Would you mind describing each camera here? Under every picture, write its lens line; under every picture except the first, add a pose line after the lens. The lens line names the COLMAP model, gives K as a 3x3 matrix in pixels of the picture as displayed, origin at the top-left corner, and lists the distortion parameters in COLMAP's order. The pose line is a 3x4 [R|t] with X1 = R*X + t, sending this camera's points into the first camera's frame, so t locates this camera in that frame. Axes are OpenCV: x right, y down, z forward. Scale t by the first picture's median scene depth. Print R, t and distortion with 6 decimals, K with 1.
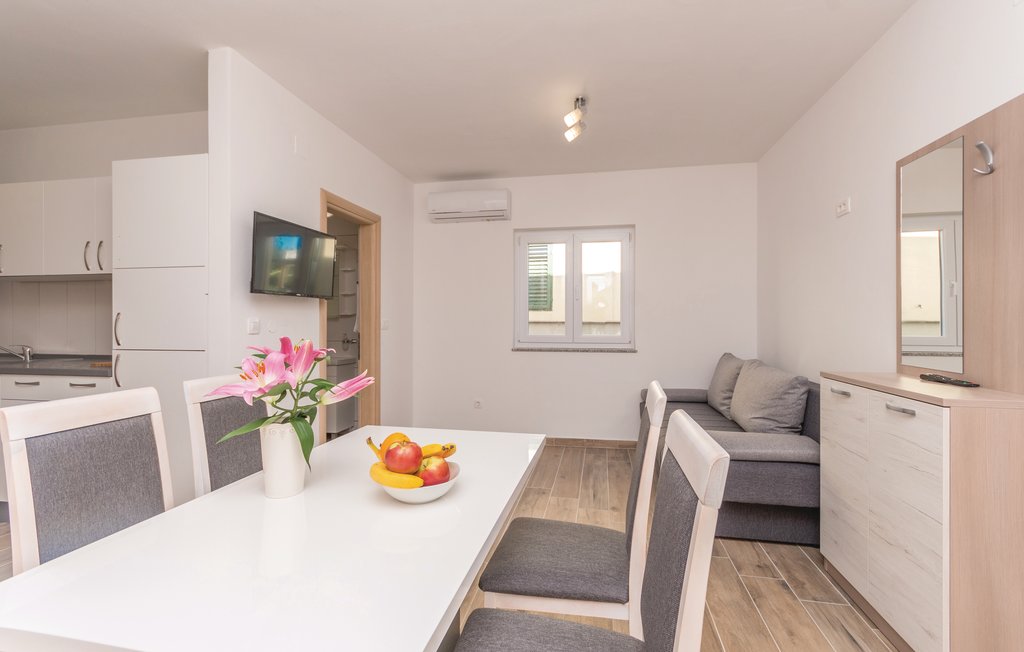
lens RADIAL K [[448.9, 0, 512.0], [0, 448.9, 326.0], [0, 0, 1]] dist [0.001344, -0.000026]
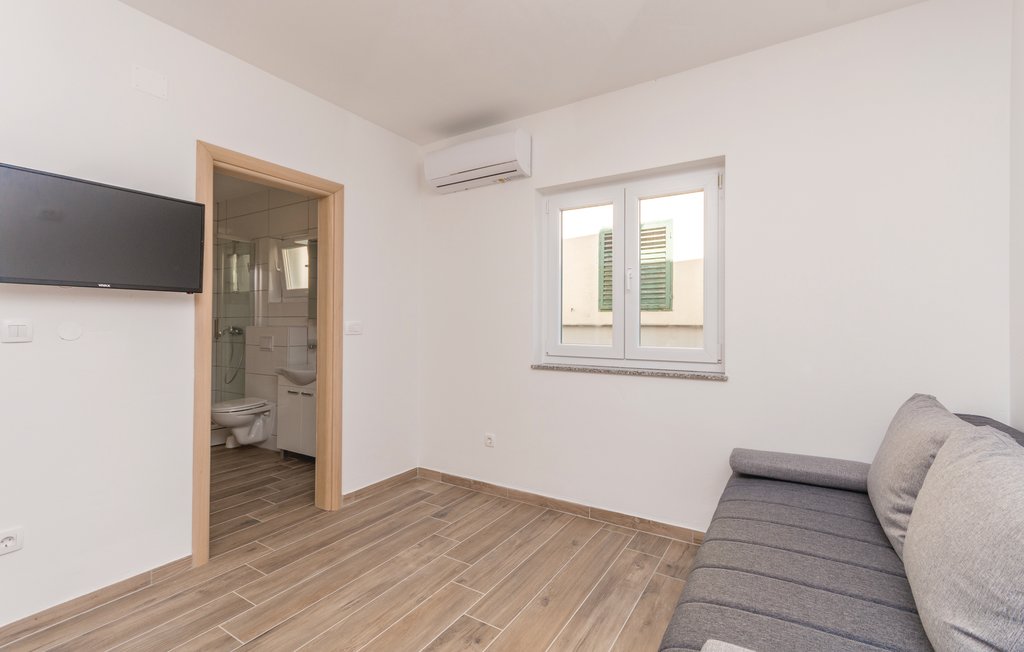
lens RADIAL K [[448.9, 0, 512.0], [0, 448.9, 326.0], [0, 0, 1]] dist [0.001344, -0.000026]
pose [[0.935658, 0.004159, -0.352882, 0.216459], [-0.005980, 0.999974, -0.004070, -0.006108], [0.352856, 0.005919, 0.935659, 0.360868]]
